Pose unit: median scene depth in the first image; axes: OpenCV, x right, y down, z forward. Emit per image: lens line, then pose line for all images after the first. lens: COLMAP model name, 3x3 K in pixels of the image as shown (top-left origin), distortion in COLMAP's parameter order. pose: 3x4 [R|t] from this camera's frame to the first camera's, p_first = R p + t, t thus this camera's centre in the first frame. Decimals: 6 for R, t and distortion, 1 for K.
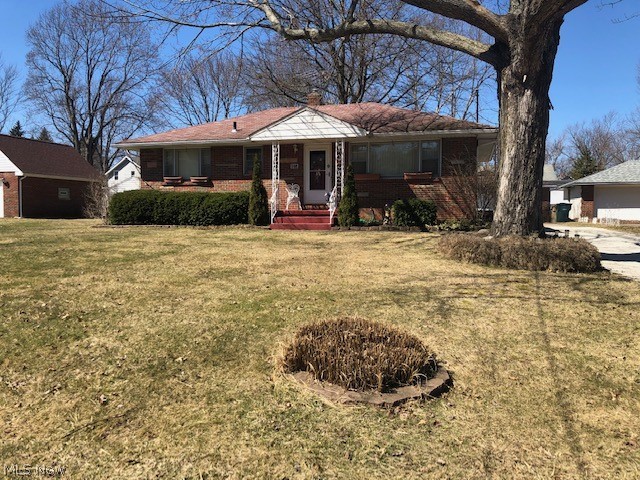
lens RADIAL K [[523.0, 0, 320.0], [0, 523.0, 240.0], [0, 0, 1]] dist [0.058003, -0.001093]
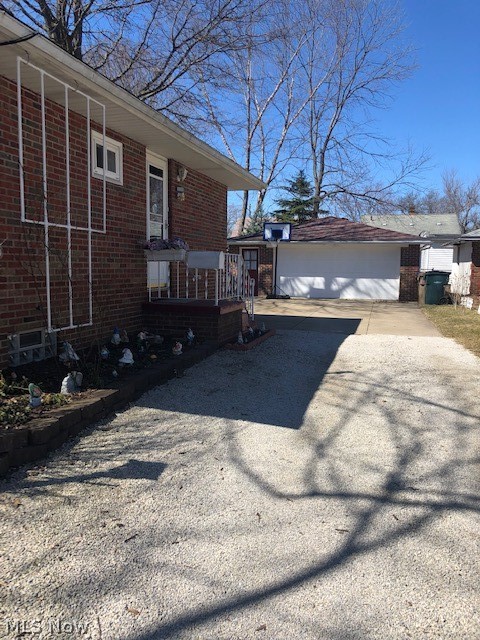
lens RADIAL K [[523.0, 0, 240.0], [0, 523.0, 320.0], [0, 0, 1]] dist [0.058003, -0.001093]
pose [[0.999898, 0.014218, -0.001281, 0.484560], [-0.014134, 0.998609, 0.050799, -0.084445], [0.002001, -0.050775, 0.998708, 0.814903]]
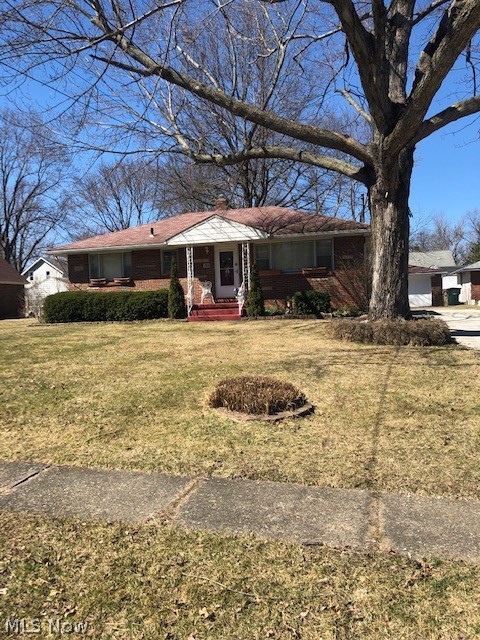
lens RADIAL K [[523.0, 0, 240.0], [0, 523.0, 320.0], [0, 0, 1]] dist [0.058003, -0.001093]
pose [[0.999151, -0.038378, 0.014960, 0.003174], [0.038698, 0.999015, -0.021703, 0.005653], [-0.014112, 0.022264, 0.999653, -0.160674]]
